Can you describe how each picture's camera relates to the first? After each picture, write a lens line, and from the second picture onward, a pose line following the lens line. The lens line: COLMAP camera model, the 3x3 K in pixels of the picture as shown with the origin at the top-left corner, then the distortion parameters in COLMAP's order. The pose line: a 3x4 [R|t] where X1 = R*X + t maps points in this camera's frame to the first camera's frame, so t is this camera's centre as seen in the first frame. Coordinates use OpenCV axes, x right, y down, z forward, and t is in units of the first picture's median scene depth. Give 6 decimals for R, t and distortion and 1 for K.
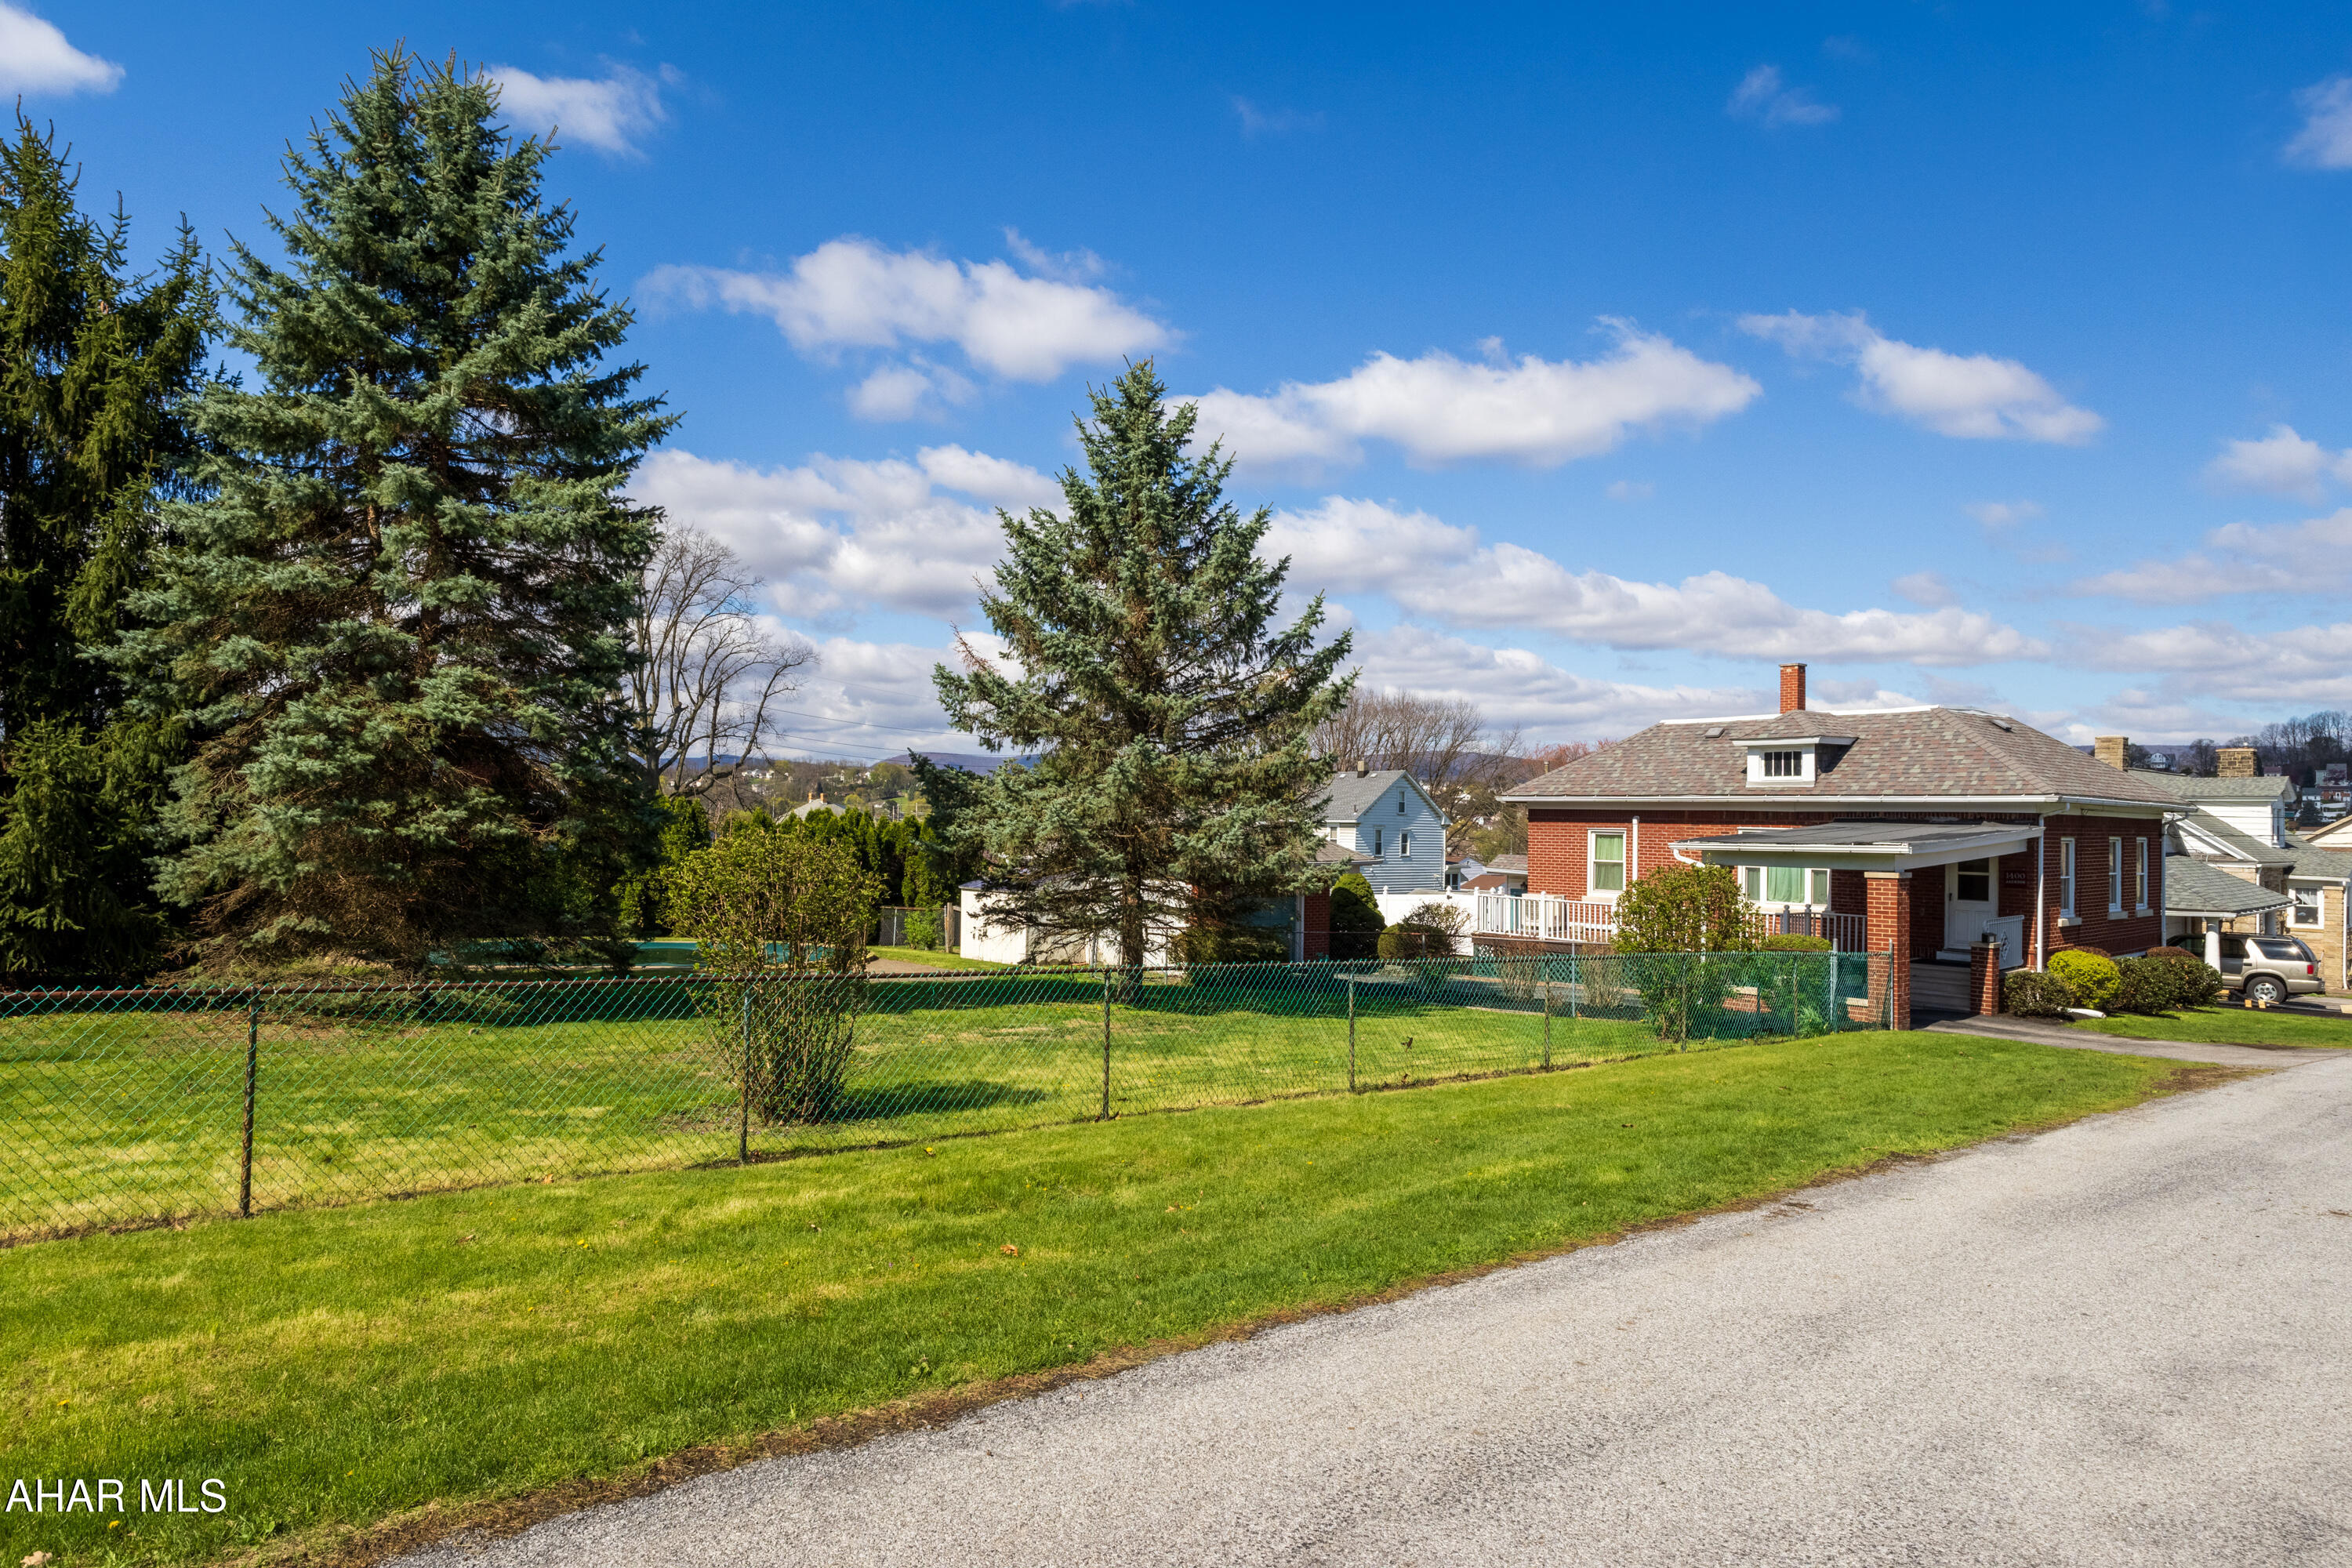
lens RADIAL K [[1592.4, 0, 1176.0], [0, 1592.4, 784.0], [0, 0, 1]] dist [-0.003353, -0.001096]
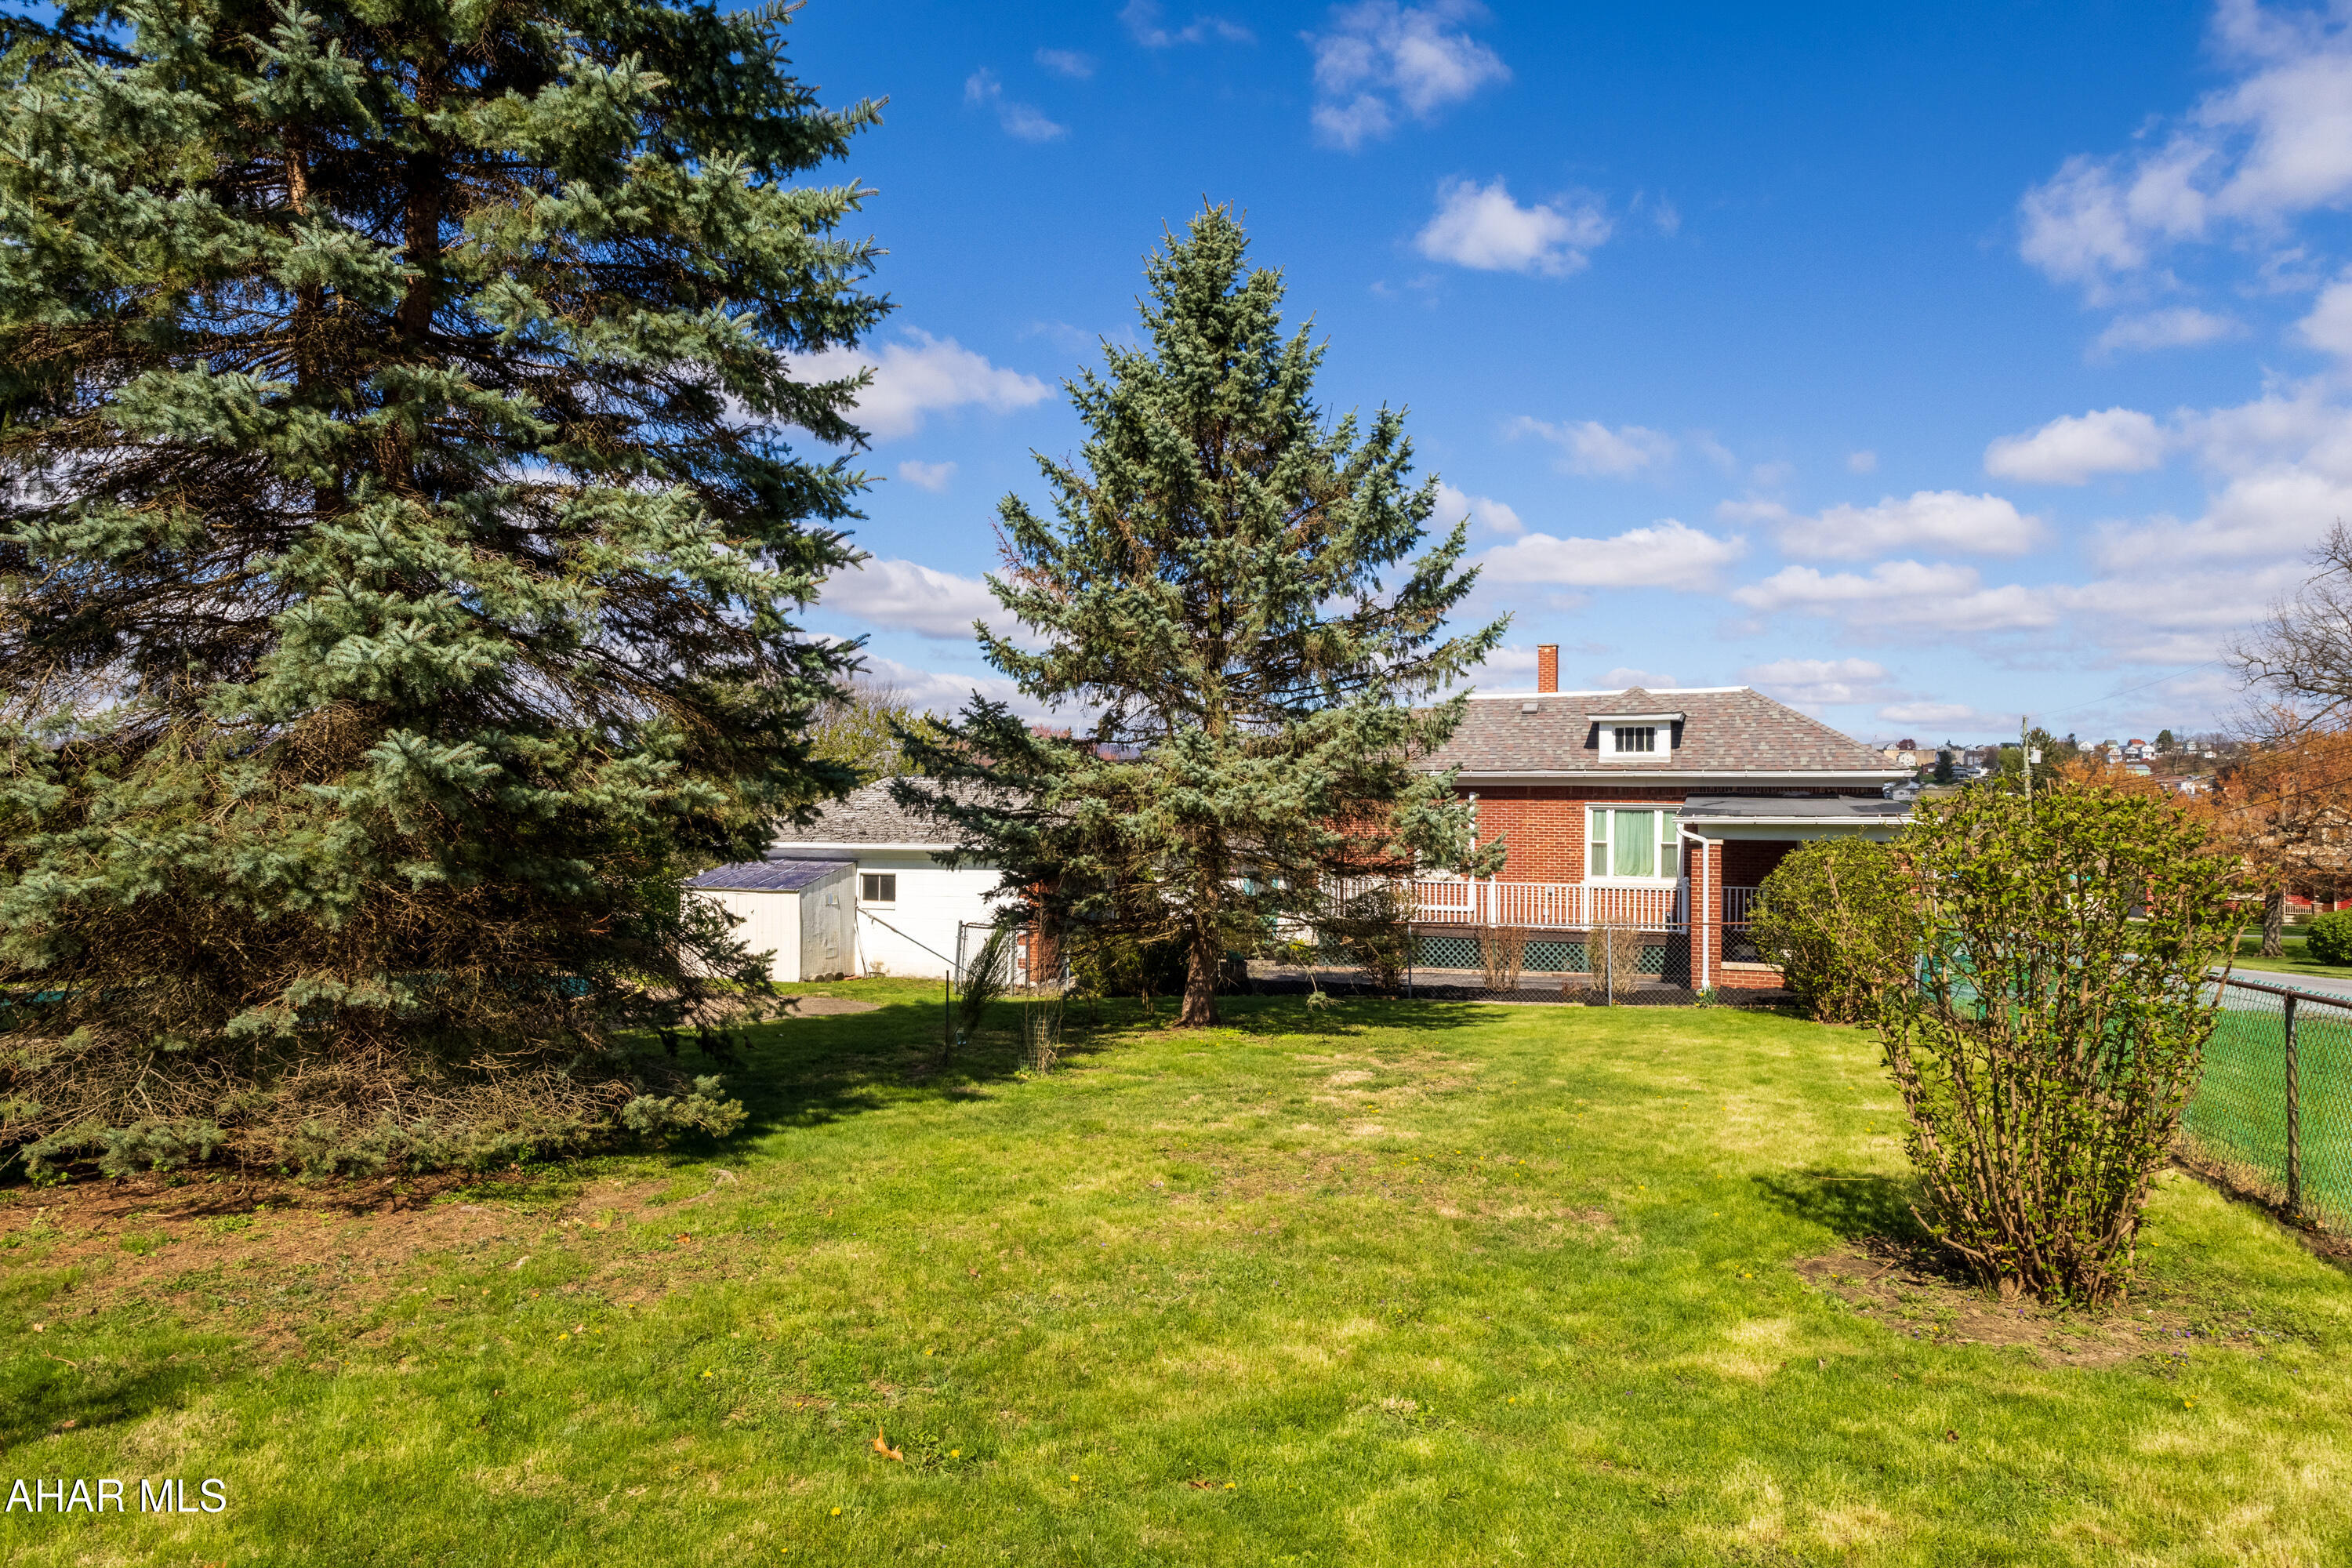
lens RADIAL K [[1592.4, 0, 1176.0], [0, 1592.4, 784.0], [0, 0, 1]] dist [-0.003353, -0.001096]
pose [[0.829099, 0.006377, 0.559066, -0.427453], [-0.009672, 0.999949, 0.002937, 0.015535], [-0.559019, -0.007843, 0.829118, 0.331317]]
